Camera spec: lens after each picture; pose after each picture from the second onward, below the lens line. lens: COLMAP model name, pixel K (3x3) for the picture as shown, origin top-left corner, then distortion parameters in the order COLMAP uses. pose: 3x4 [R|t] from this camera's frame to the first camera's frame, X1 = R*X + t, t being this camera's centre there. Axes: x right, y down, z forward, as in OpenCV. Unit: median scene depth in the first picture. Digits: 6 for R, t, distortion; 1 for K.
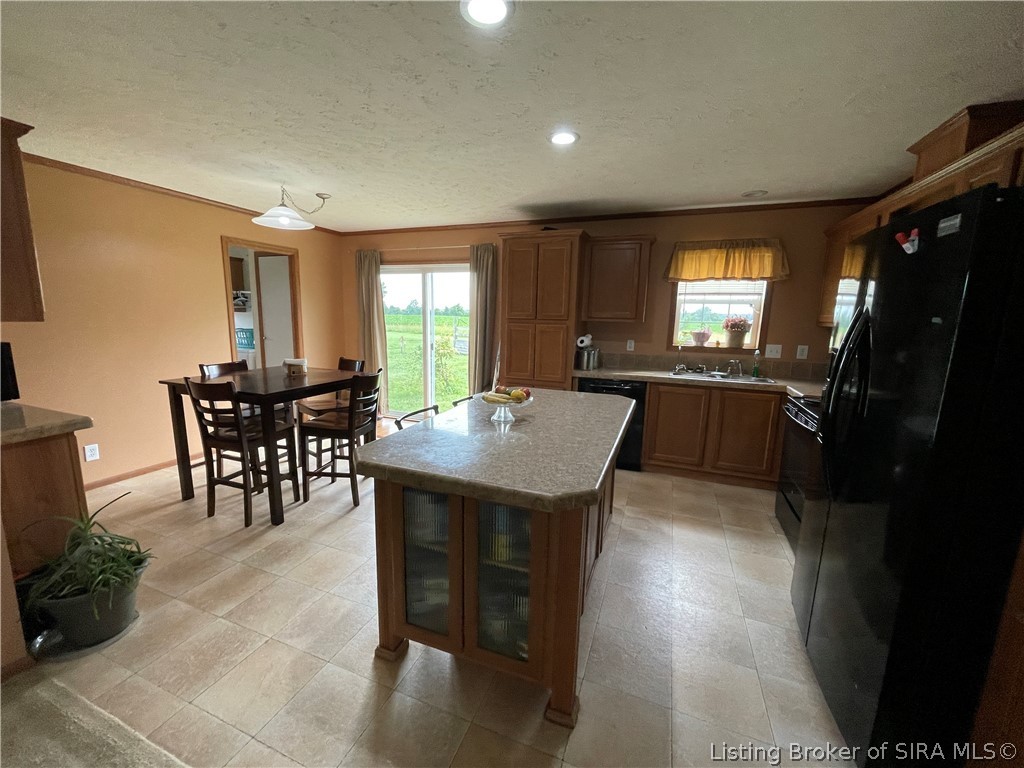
lens RADIAL K [[412.3, 0, 505.7], [0, 412.3, 385.9], [0, 0, 1]] dist [-0.002960, 0.000798]
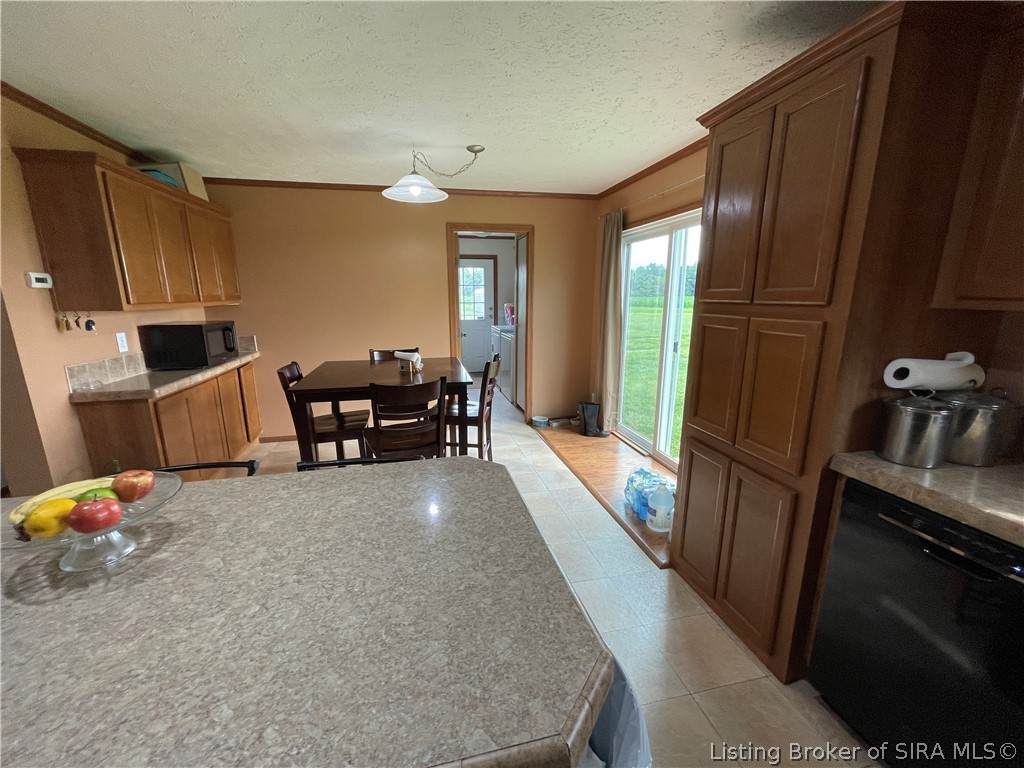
lens RADIAL K [[412.3, 0, 506.9], [0, 412.3, 386.8], [0, 0, 1]] dist [-0.002960, 0.000798]
pose [[0.562751, 0.156646, -0.811648, 0.299011], [-0.125375, 0.986696, 0.103502, -0.099979], [0.817063, 0.043515, 0.574904, 0.609498]]
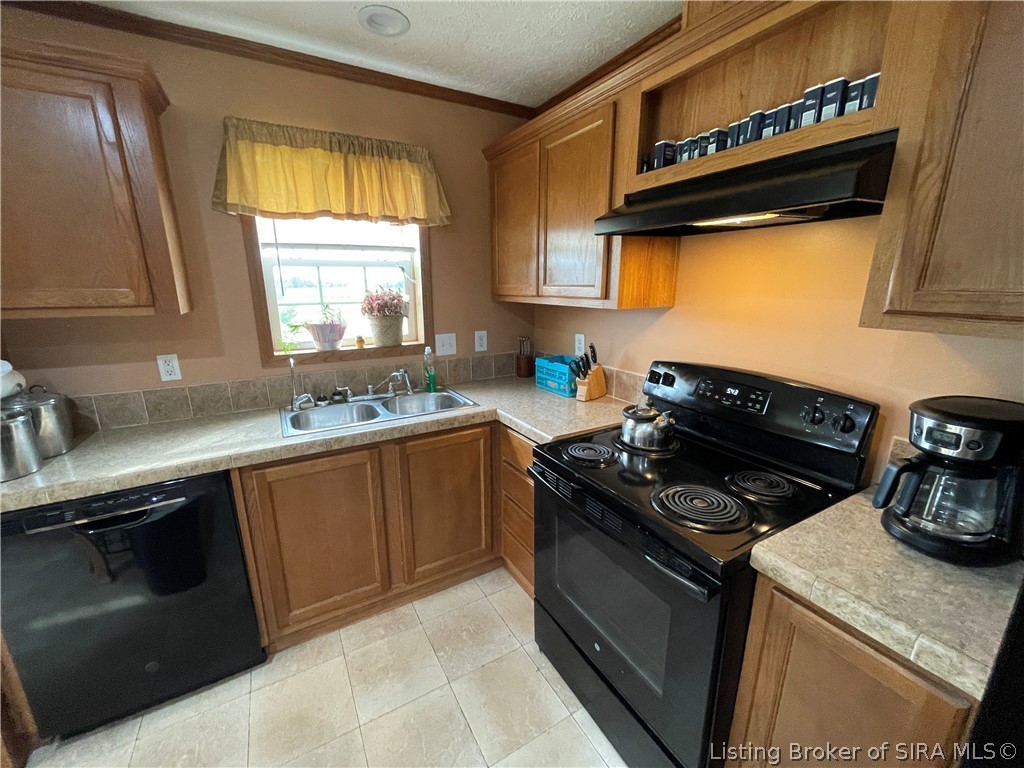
lens RADIAL K [[412.3, 0, 505.2], [0, 412.3, 386.8], [0, 0, 1]] dist [-0.002960, 0.000798]
pose [[0.622527, -0.212960, 0.753066, 0.230070], [0.152807, 0.976819, 0.149916, -0.104887], [-0.767535, 0.021747, 0.640638, 0.551168]]
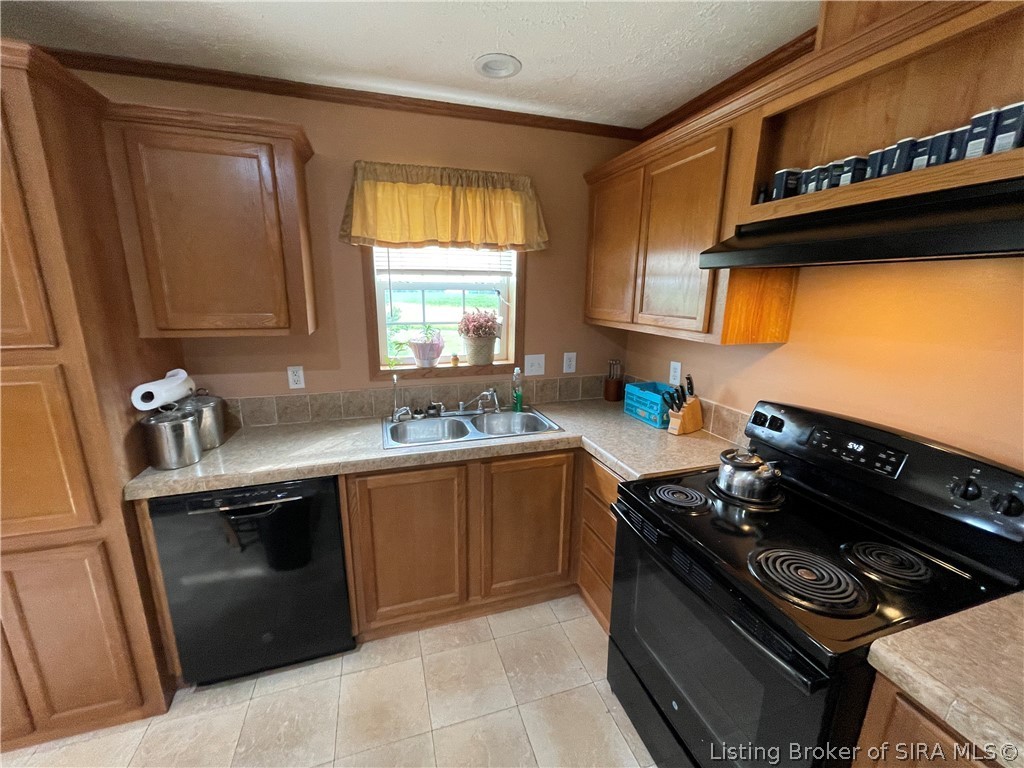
lens RADIAL K [[412.3, 0, 504.8], [0, 412.3, 387.0], [0, 0, 1]] dist [-0.002960, 0.000798]
pose [[0.774994, -0.158587, 0.611746, 0.228009], [0.116333, 0.987260, 0.108558, -0.129705], [-0.621169, -0.012965, 0.783570, 0.549725]]
